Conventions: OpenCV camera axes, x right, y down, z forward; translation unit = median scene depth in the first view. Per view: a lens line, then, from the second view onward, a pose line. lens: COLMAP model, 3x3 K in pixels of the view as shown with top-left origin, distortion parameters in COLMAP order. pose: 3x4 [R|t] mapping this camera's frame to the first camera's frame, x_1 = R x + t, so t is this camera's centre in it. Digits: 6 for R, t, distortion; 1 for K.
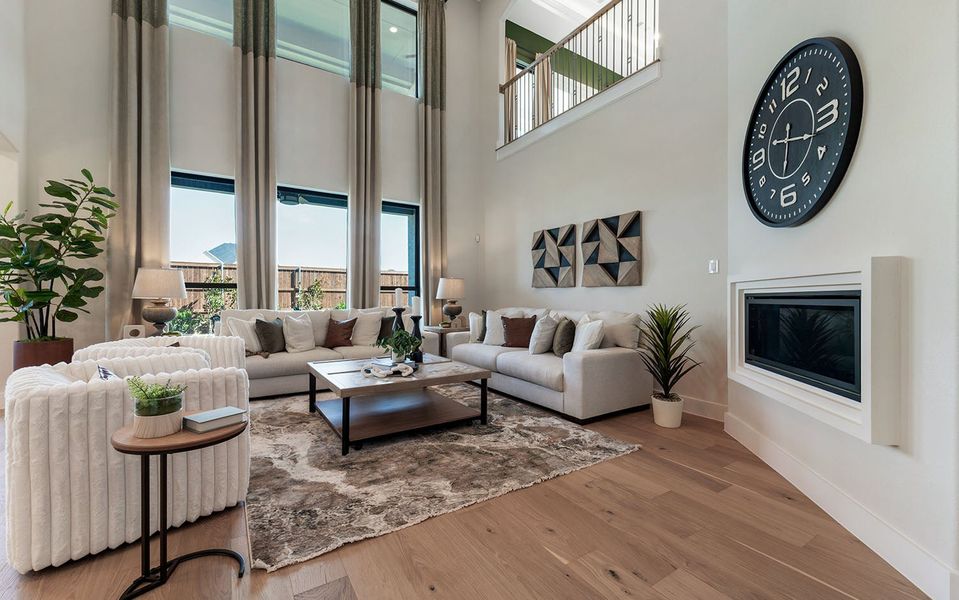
lens RADIAL K [[387.1, 0, 483.2], [0, 387.1, 297.2], [0, 0, 1]] dist [0.000052, -0.000258]
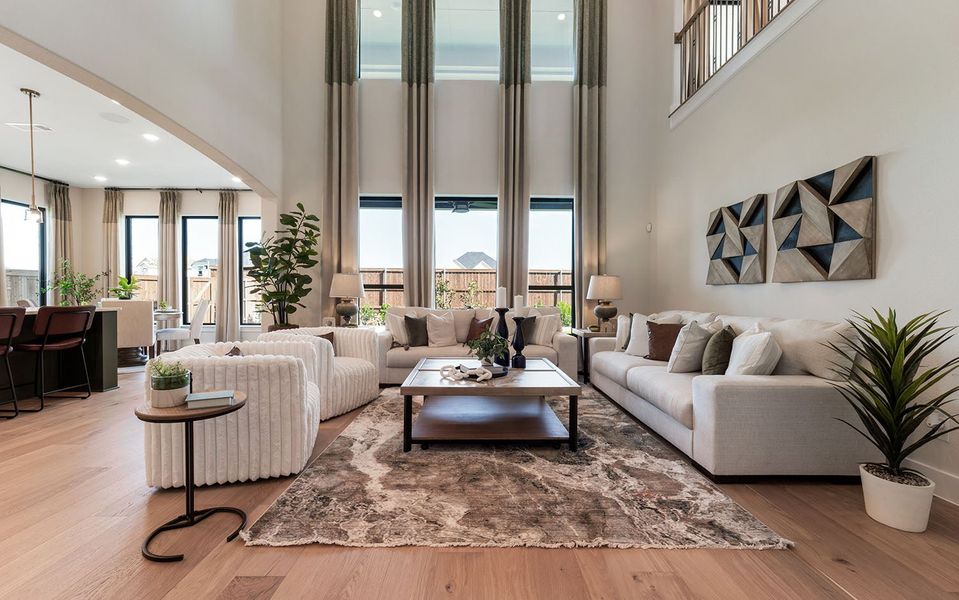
lens RADIAL K [[385.9, 0, 479.5], [0, 385.9, 300.0], [0, 0, 1]] dist [0.001851, -0.000191]
pose [[0.843933, 0.007198, -0.536401, 0.230545], [-0.003542, 0.999963, 0.007846, 0.000964], [0.536438, -0.004722, 0.843927, 0.169192]]
